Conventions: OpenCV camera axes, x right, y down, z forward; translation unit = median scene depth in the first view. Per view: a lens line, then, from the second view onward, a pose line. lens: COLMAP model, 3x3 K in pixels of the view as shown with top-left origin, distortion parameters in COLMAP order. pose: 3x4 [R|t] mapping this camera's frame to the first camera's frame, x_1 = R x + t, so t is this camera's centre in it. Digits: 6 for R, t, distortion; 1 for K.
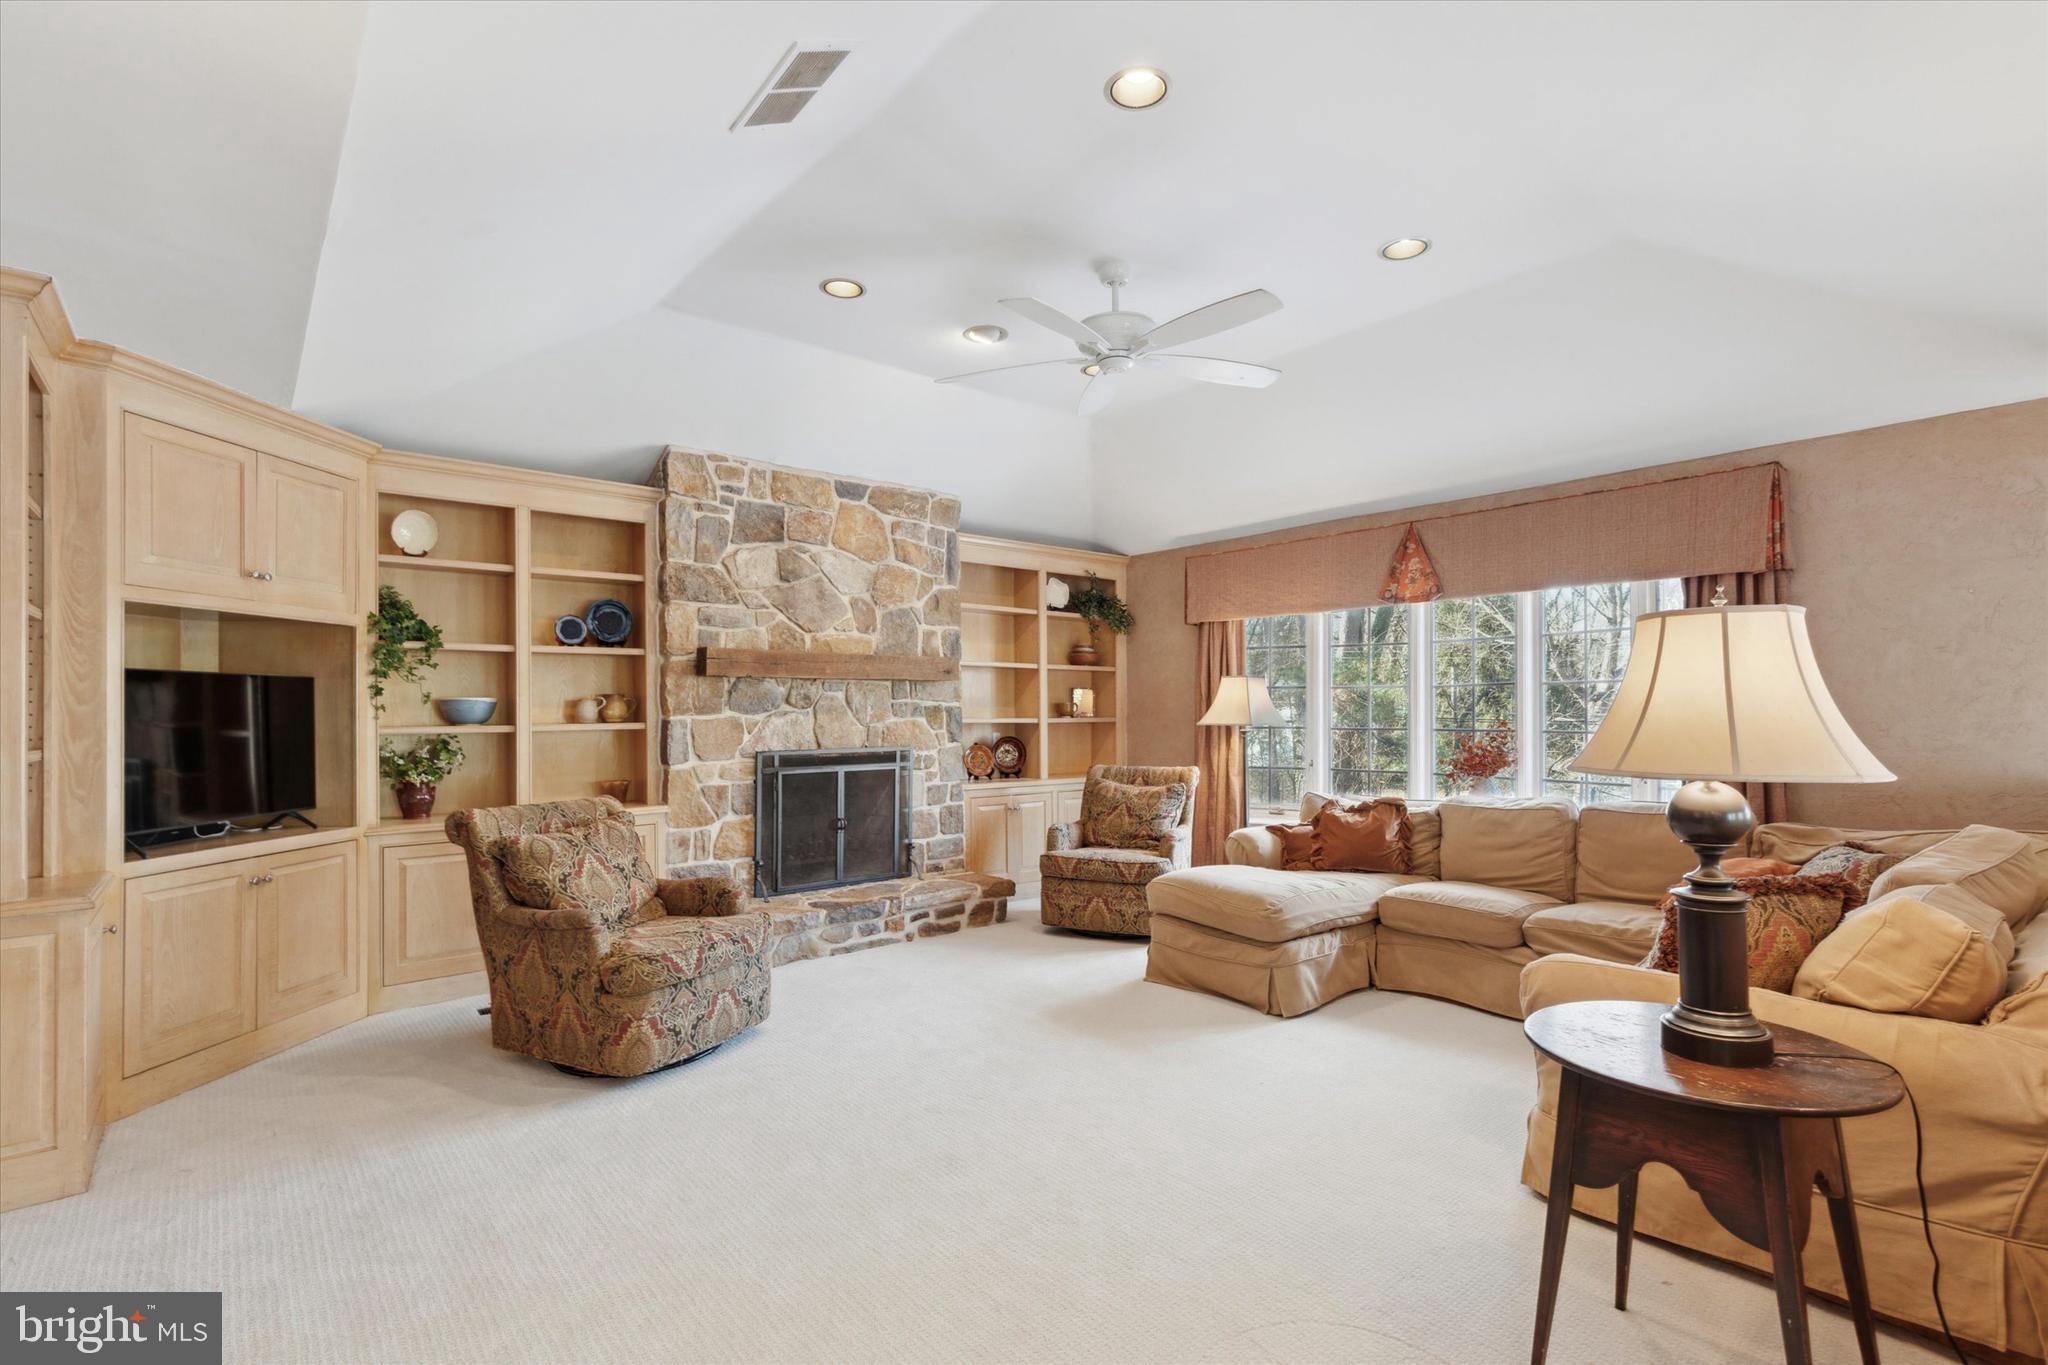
lens RADIAL K [[974.6, 0, 1052.9], [0, 974.6, 697.0], [0, 0, 1]] dist [0.006718, -0.001442]
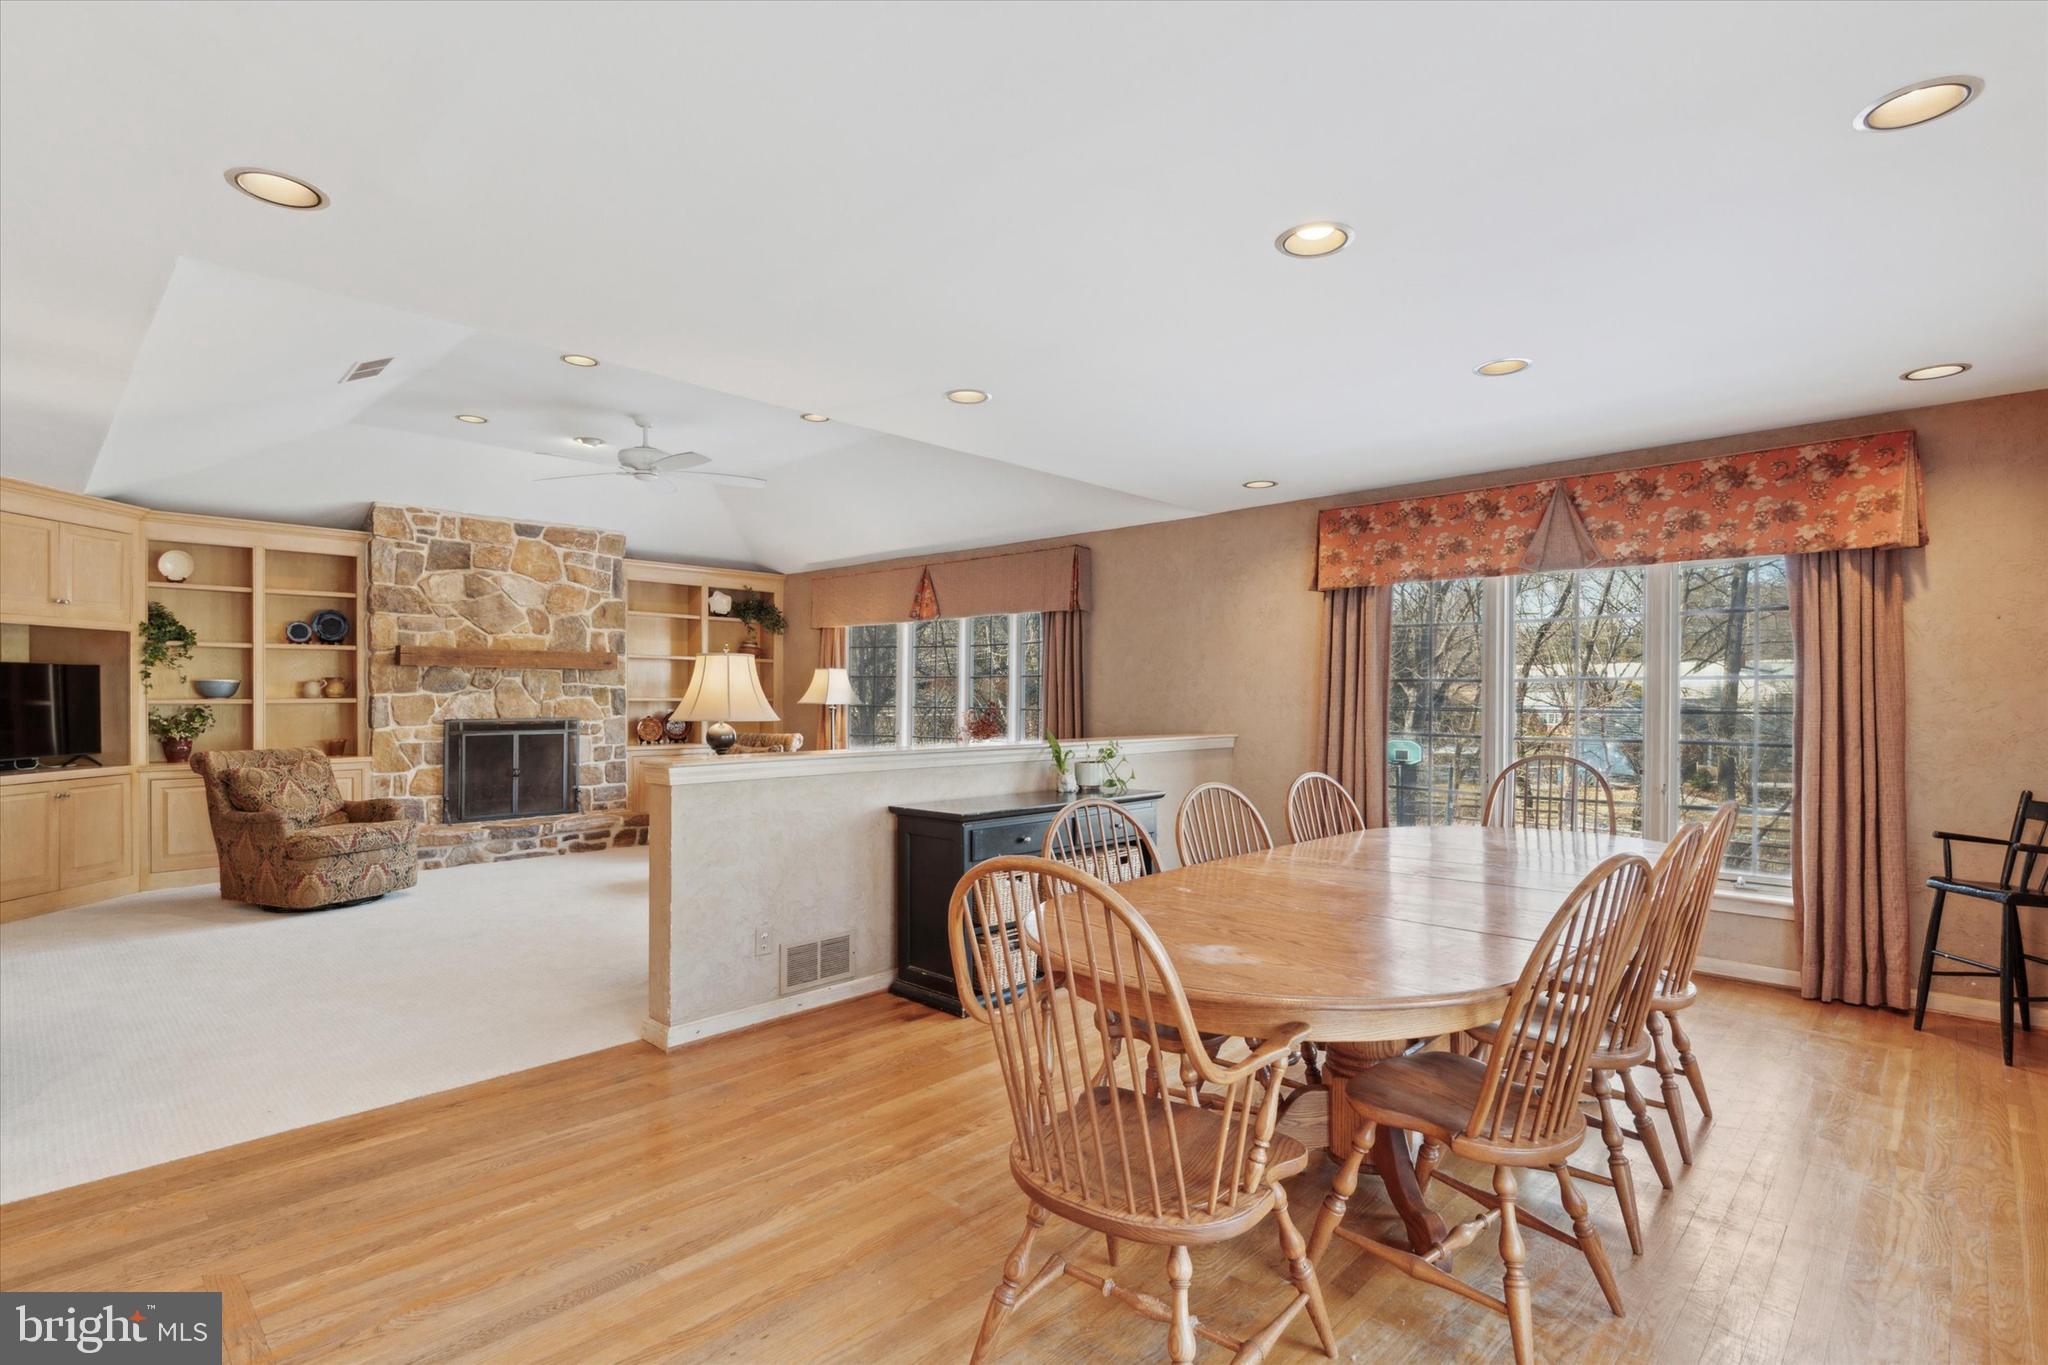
lens RADIAL K [[974.6, 0, 1015.4], [0, 974.6, 692.0], [0, 0, 1]] dist [0.006718, -0.001442]
pose [[0.994942, 0.009392, 0.100008, 0.395340], [-0.010710, 0.999863, 0.012649, -0.010931], [-0.099876, -0.013656, 0.994906, -0.510174]]
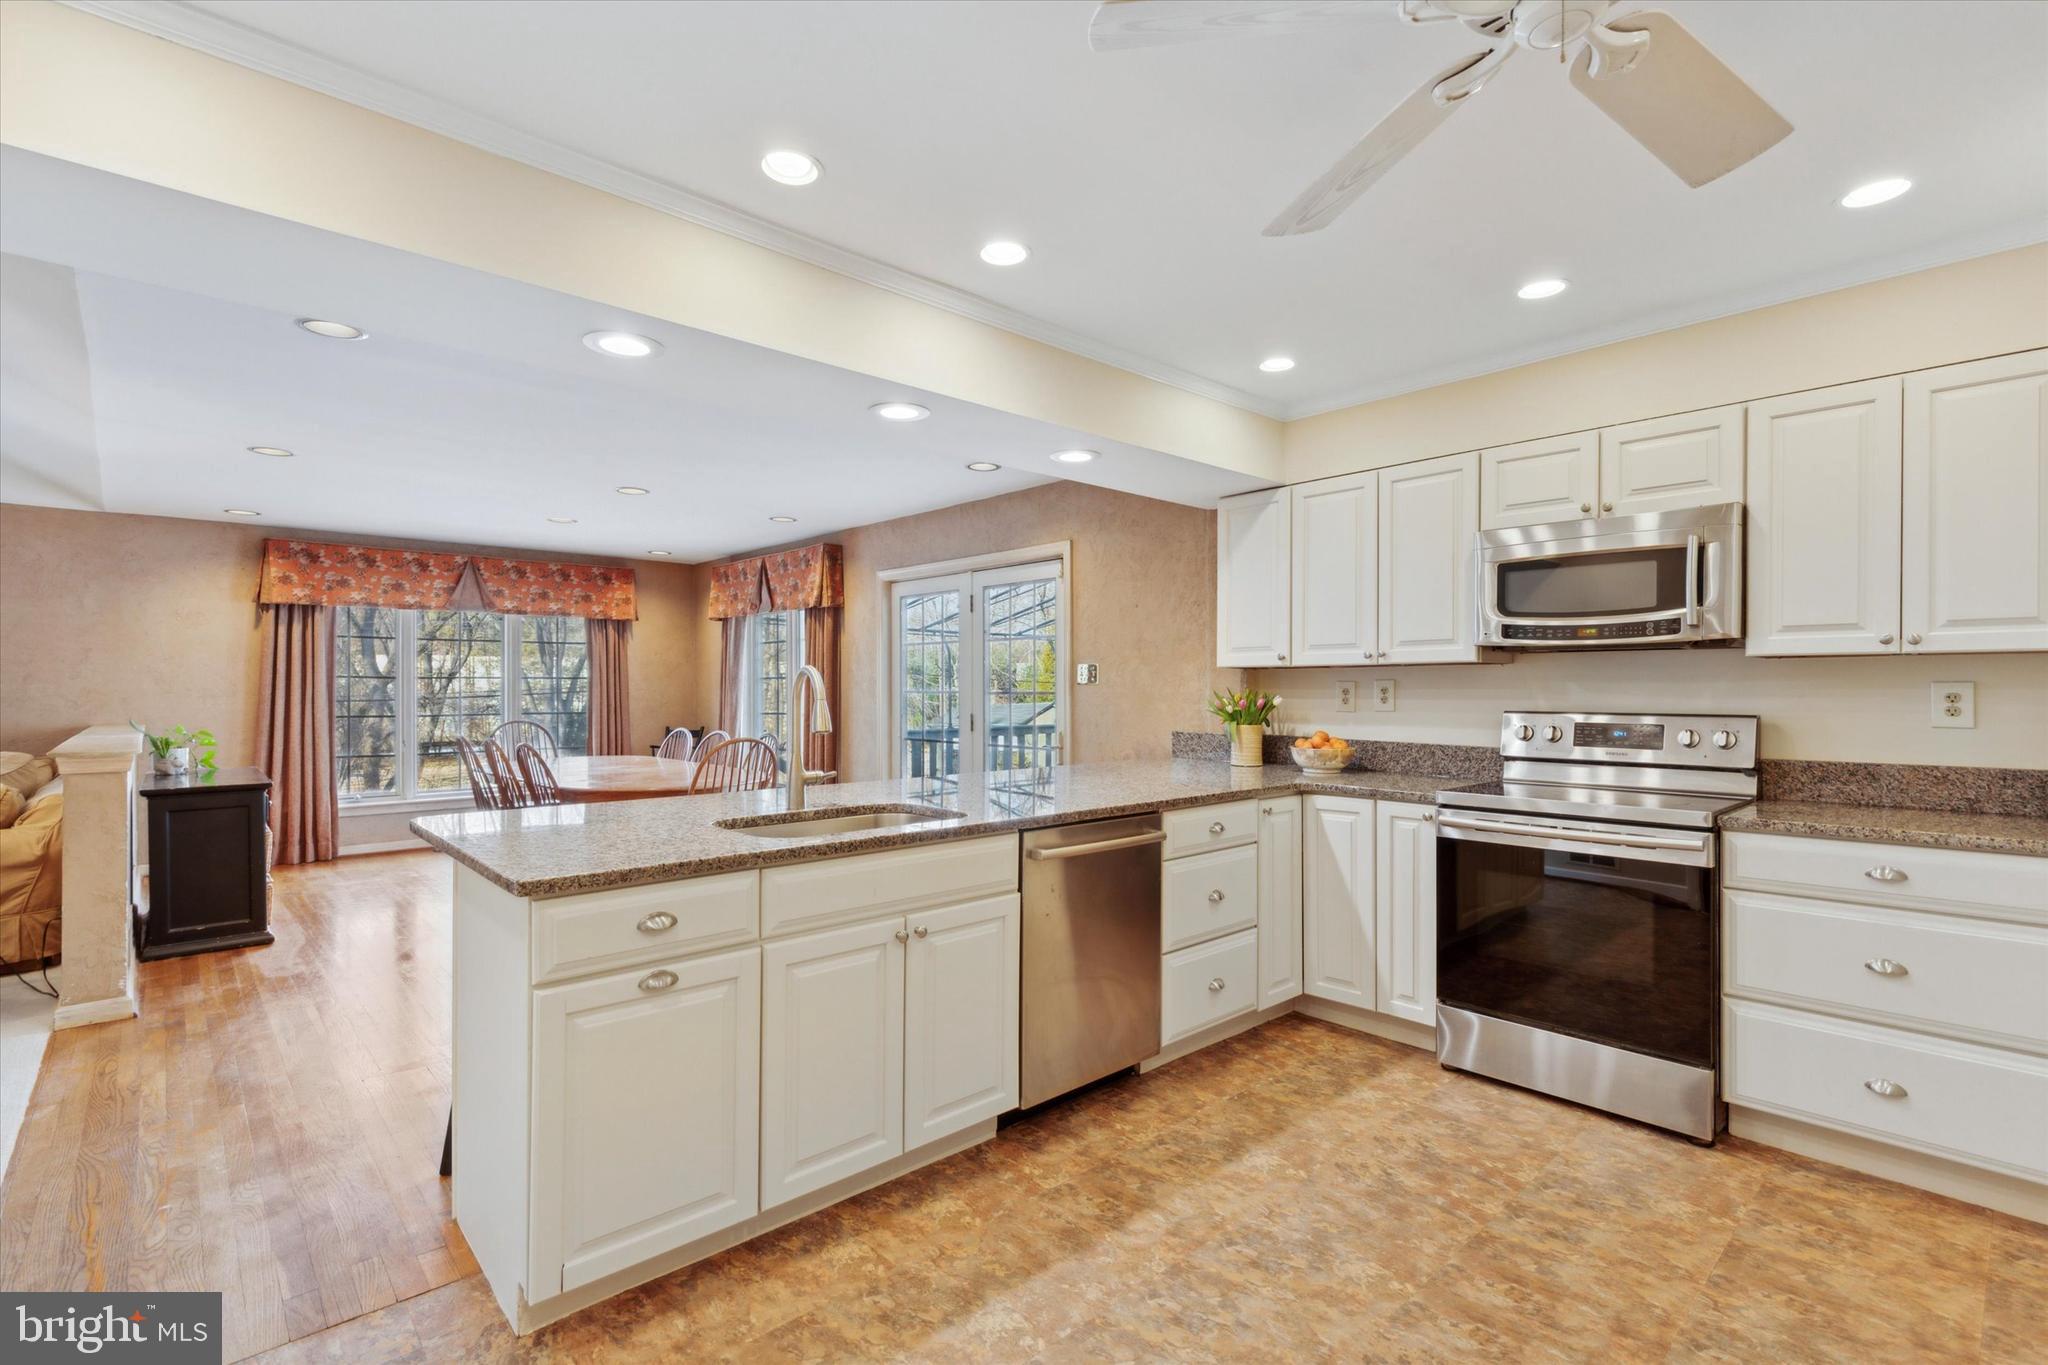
lens RADIAL K [[928.1, 0, 1032.7], [0, 928.1, 693.5], [0, 0, 1]] dist [0.010631, -0.002358]
pose [[-0.040179, 0.004191, 0.999184, -0.472528], [-0.011538, 0.999923, -0.004658, 0.003450], [-0.999126, -0.011715, -0.040127, -0.457646]]
